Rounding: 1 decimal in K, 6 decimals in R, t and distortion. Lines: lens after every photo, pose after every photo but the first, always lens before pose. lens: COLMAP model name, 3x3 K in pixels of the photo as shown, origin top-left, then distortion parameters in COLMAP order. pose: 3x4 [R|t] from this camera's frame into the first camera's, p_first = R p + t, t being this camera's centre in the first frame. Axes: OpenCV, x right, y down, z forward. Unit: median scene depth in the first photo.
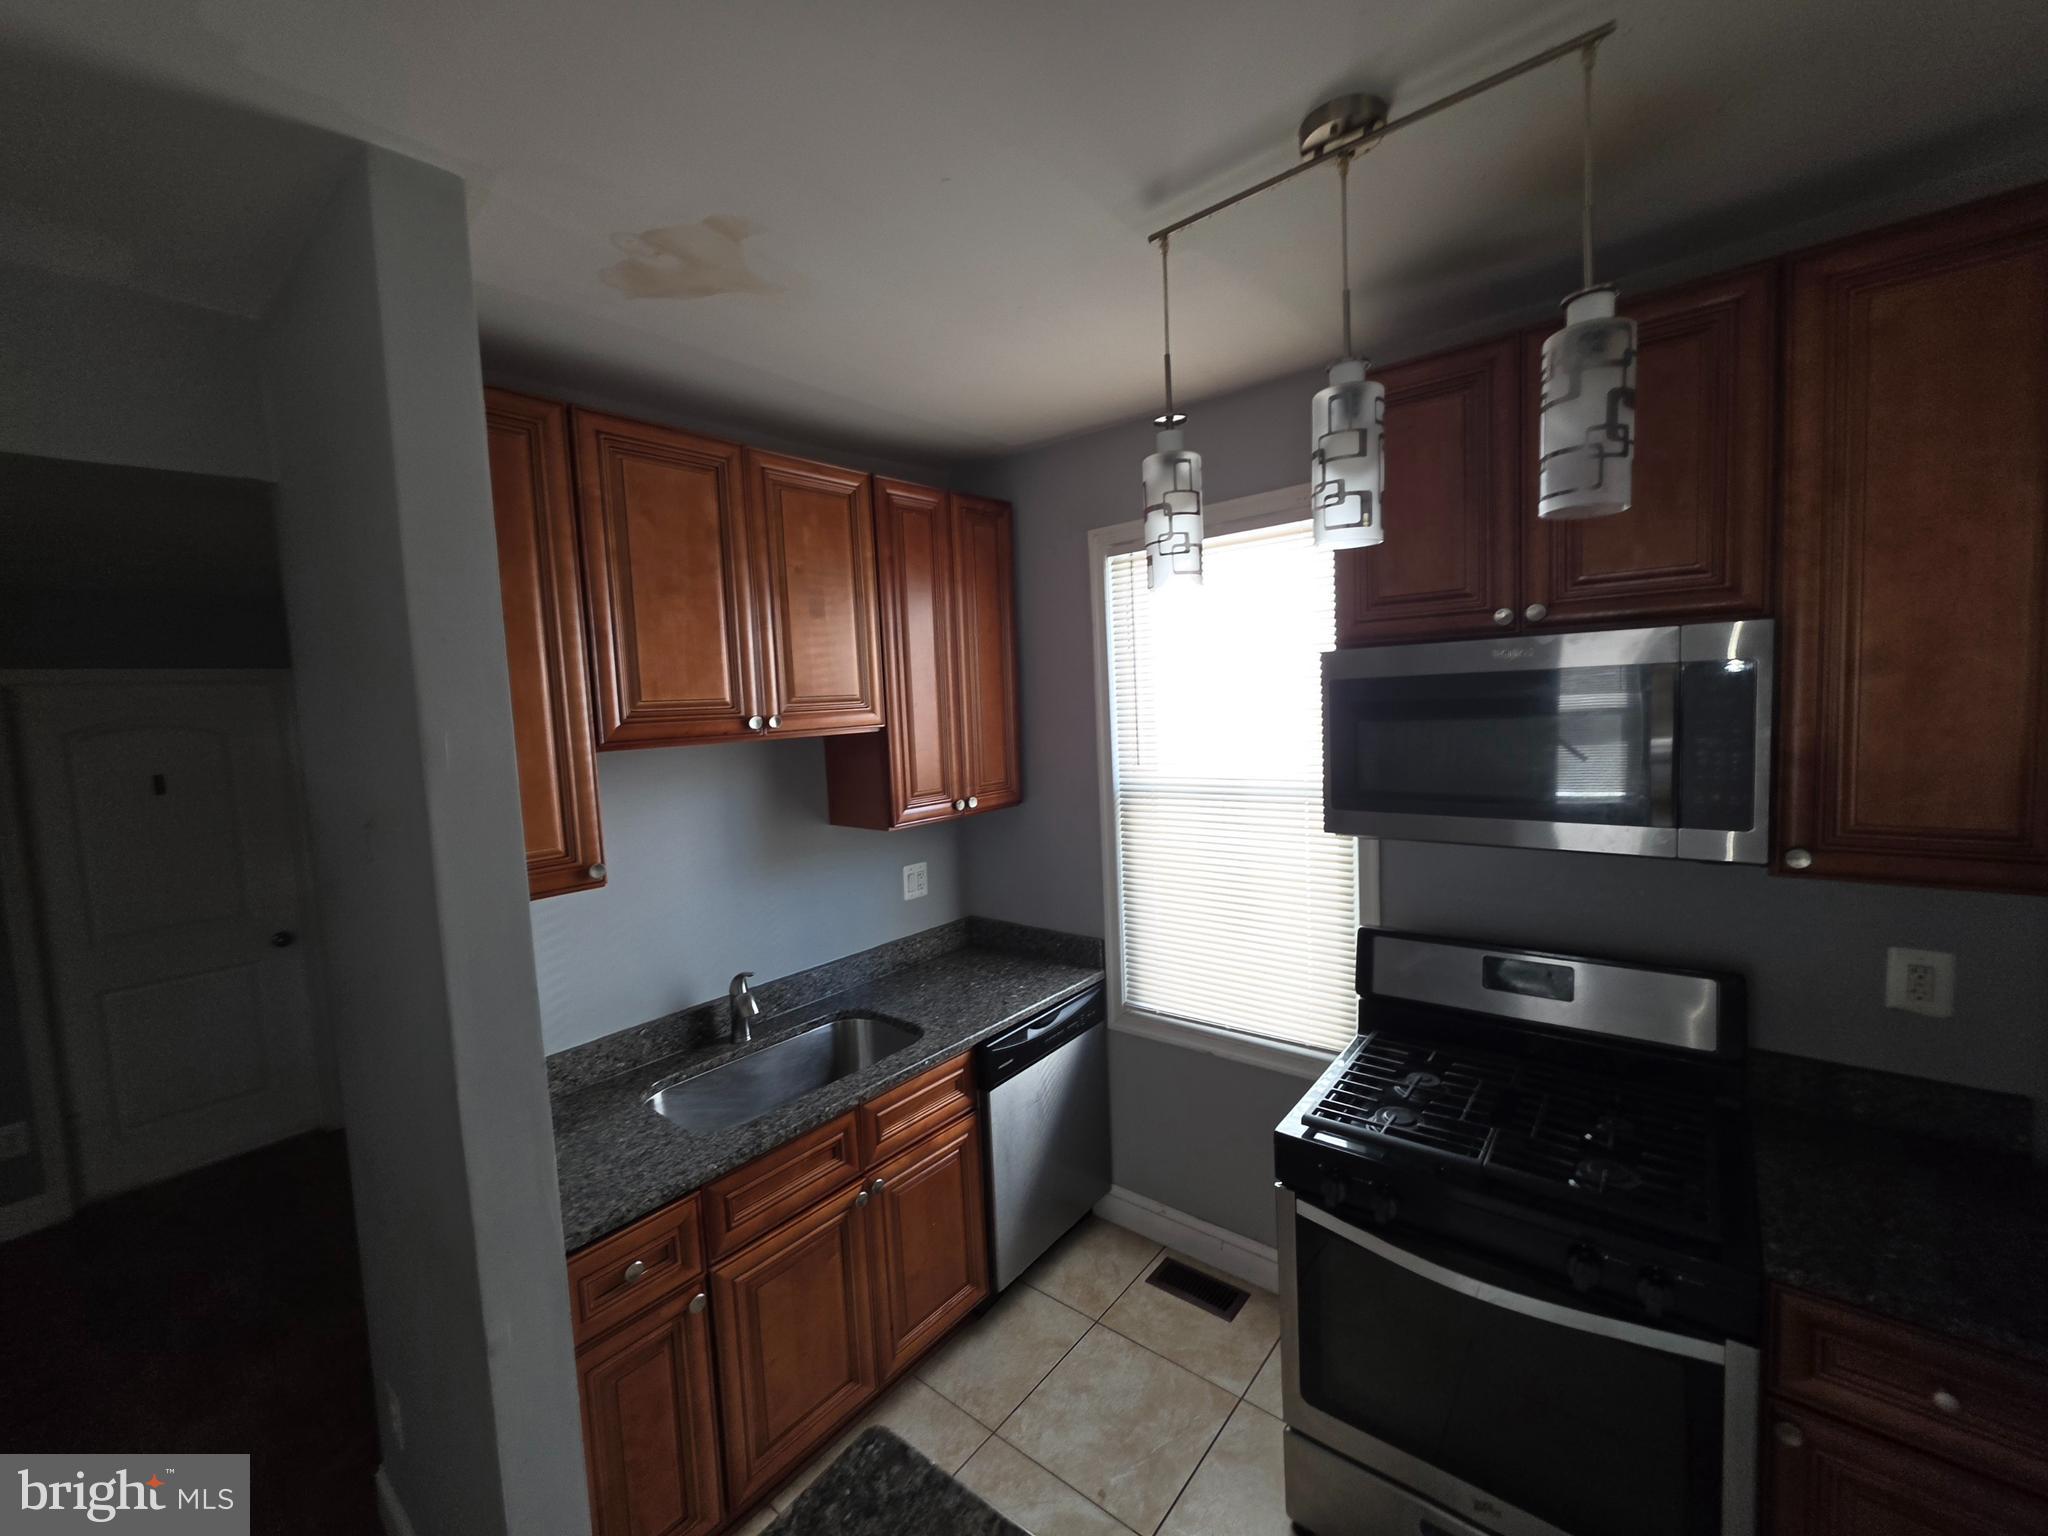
lens RADIAL K [[829.8, 0, 1020.8], [0, 829.8, 764.5], [0, 0, 1]] dist [-0.003494, 0.000880]
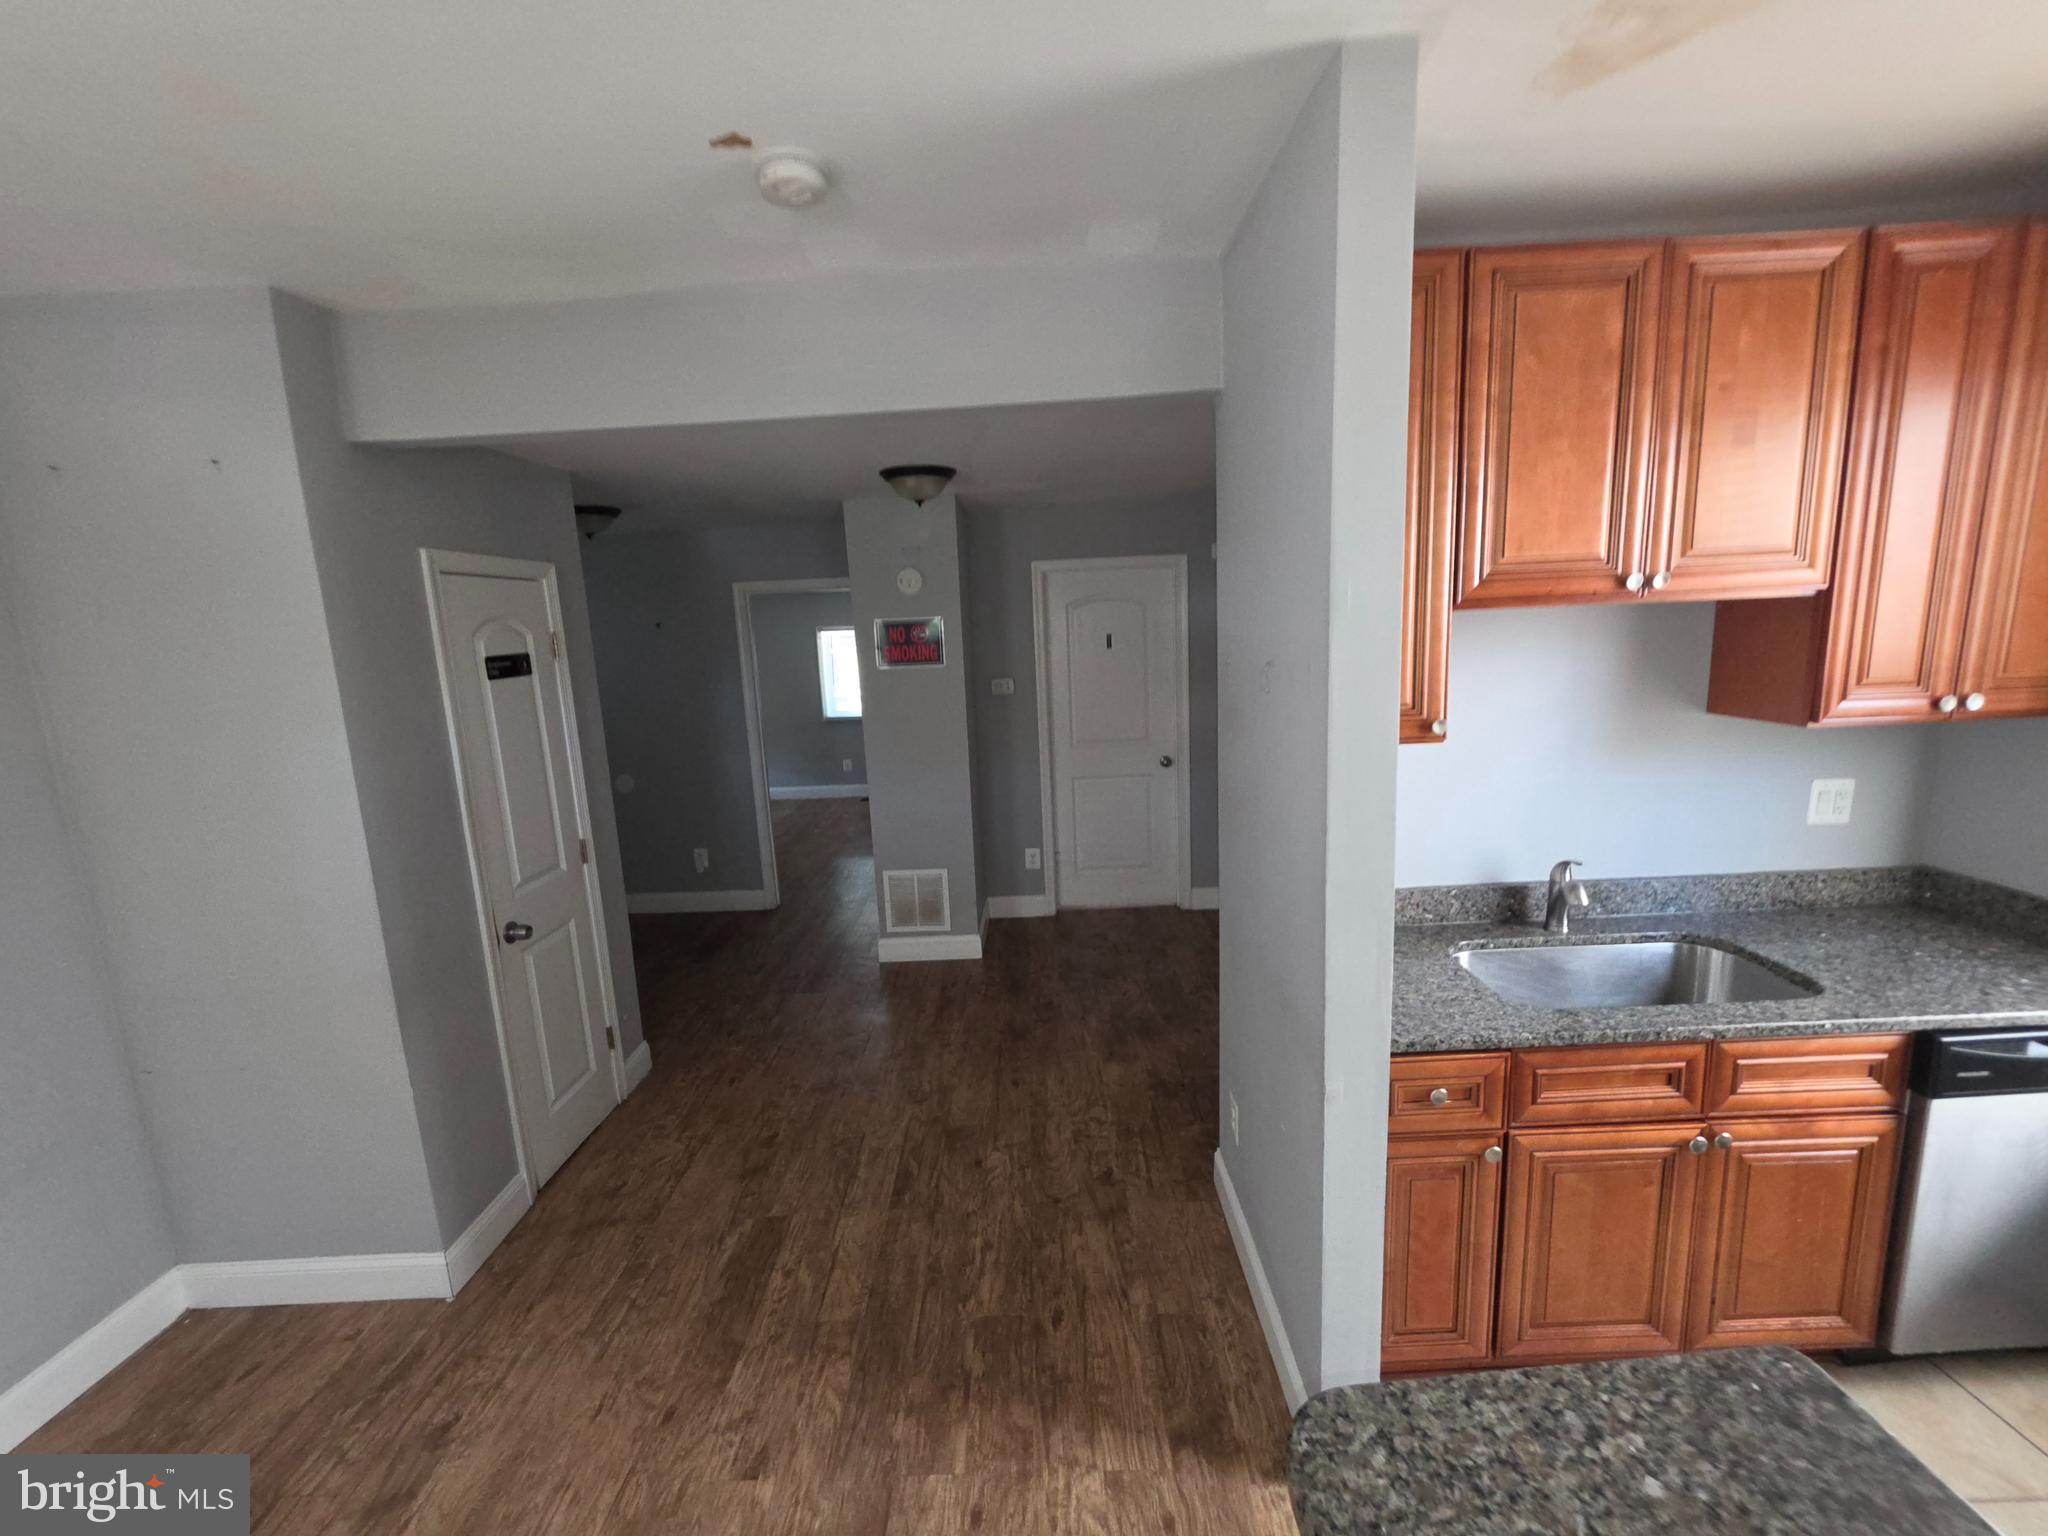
lens RADIAL K [[829.8, 0, 1021.1], [0, 829.8, 761.6], [0, 0, 1]] dist [-0.003494, 0.000880]
pose [[0.636725, 0.144906, -0.757353, -0.044919], [-0.044099, 0.987419, 0.151850, 0.032603], [0.769829, -0.063288, 0.635105, -0.056186]]
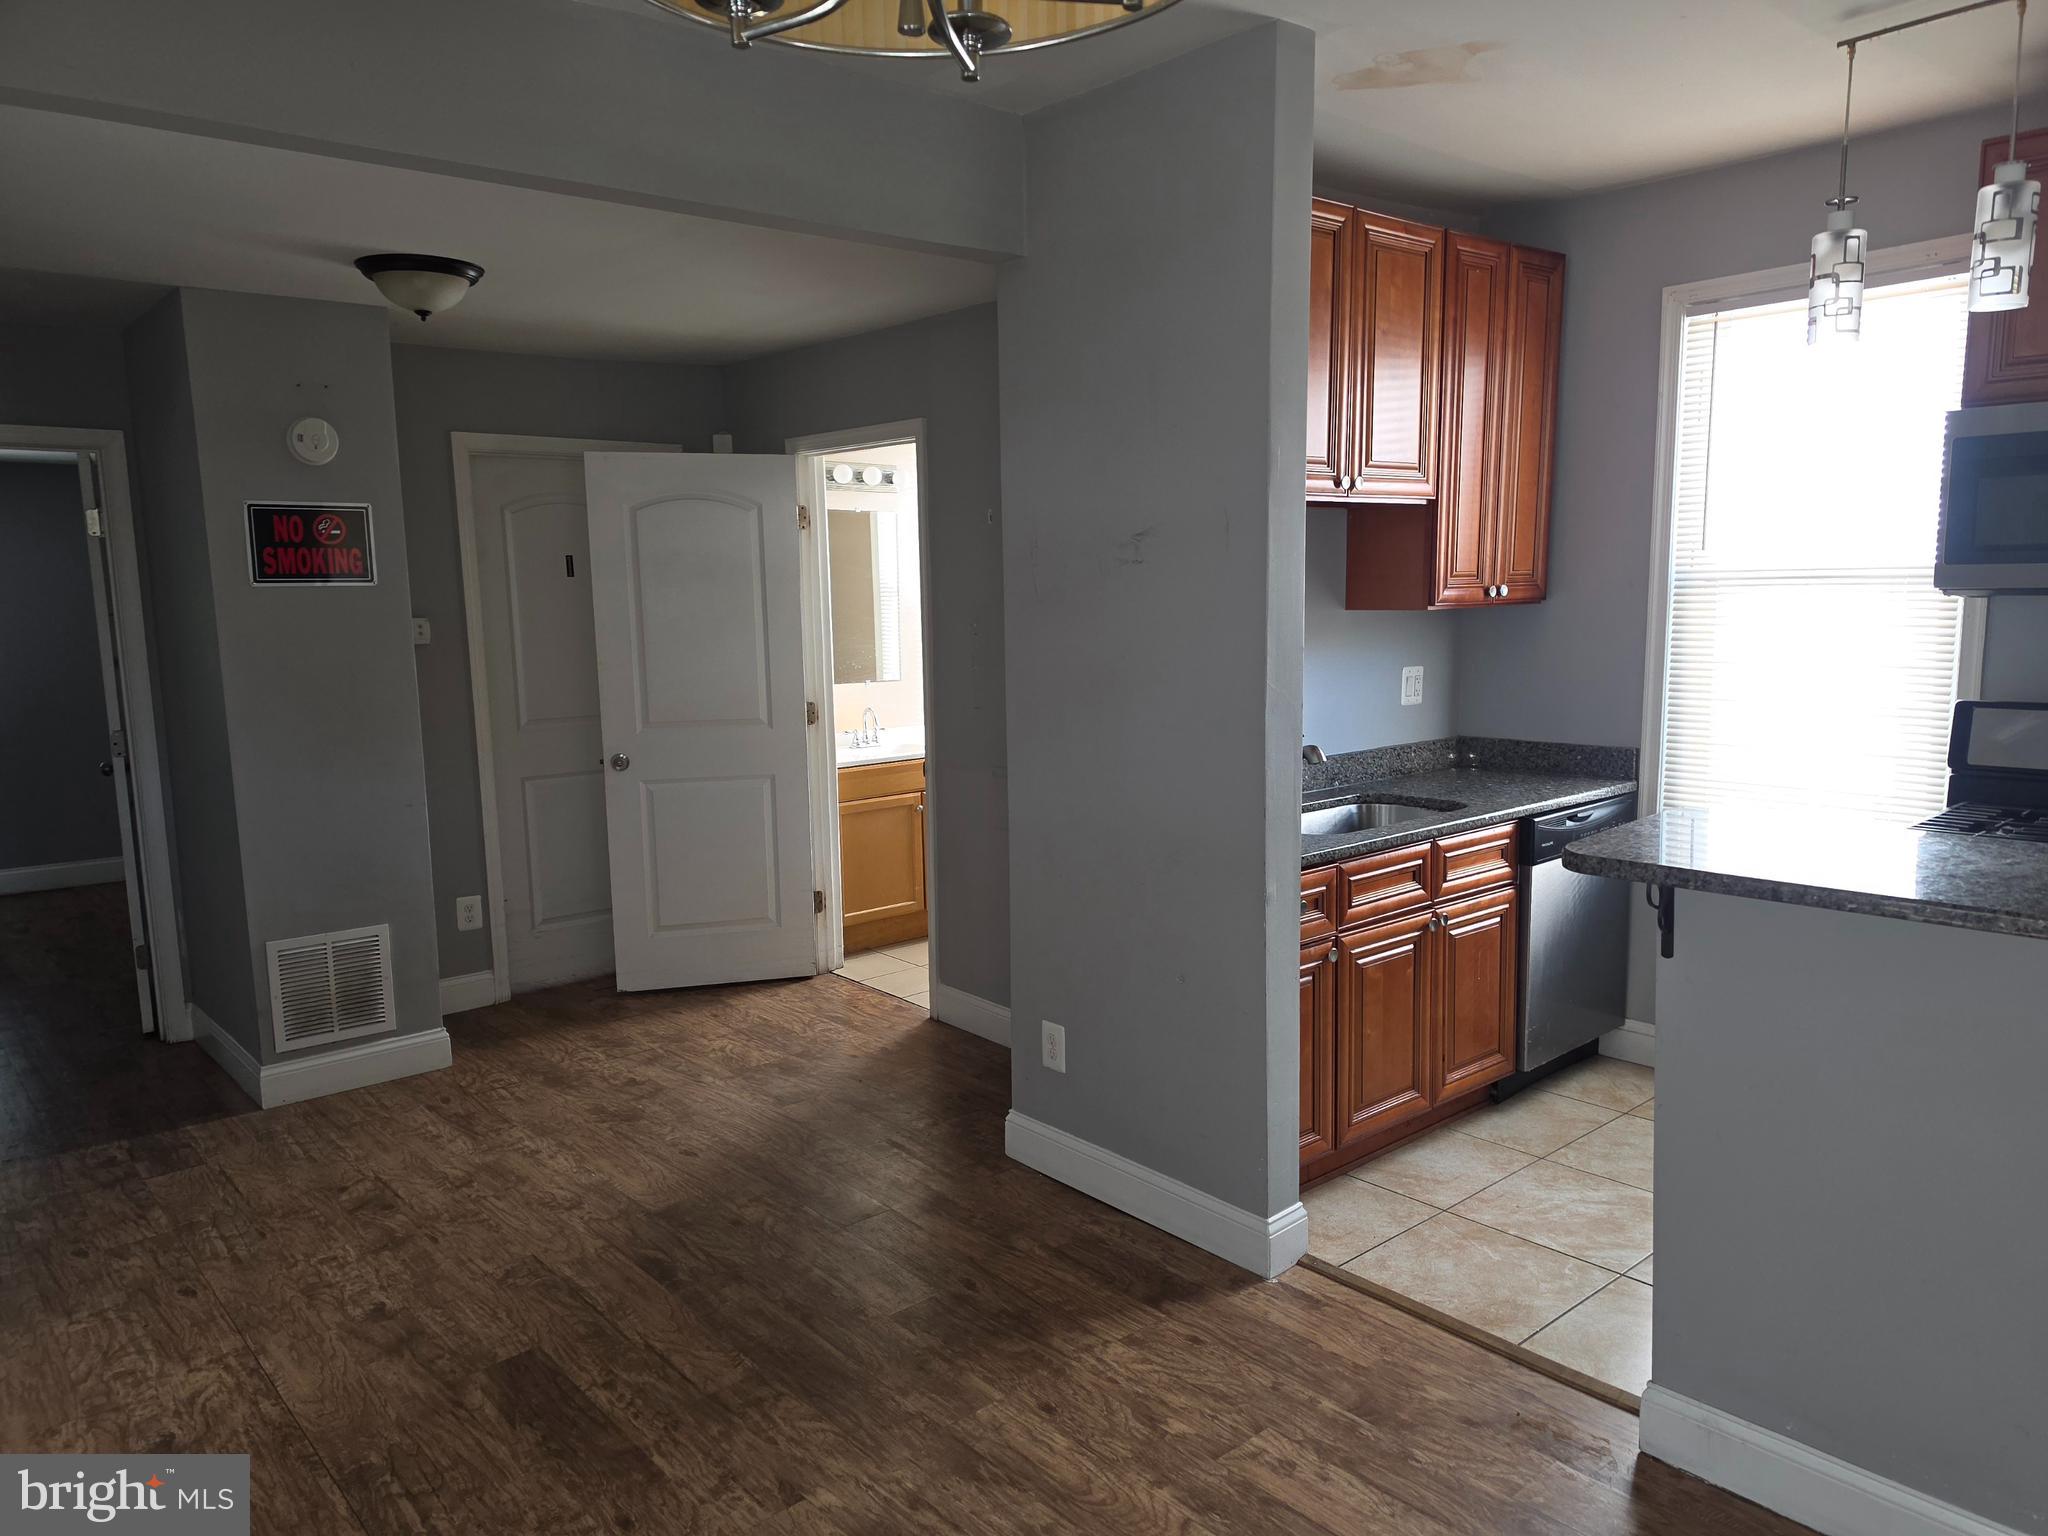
lens RADIAL K [[1407.6, 0, 1059.2], [0, 1407.6, 792.9], [0, 0, 1]] dist [0.064465, -0.062491]
pose [[0.988060, 0.051356, -0.145257, -0.398346], [-0.039842, 0.995910, 0.081092, 0.210684], [0.148828, -0.074336, 0.986065, -0.851438]]
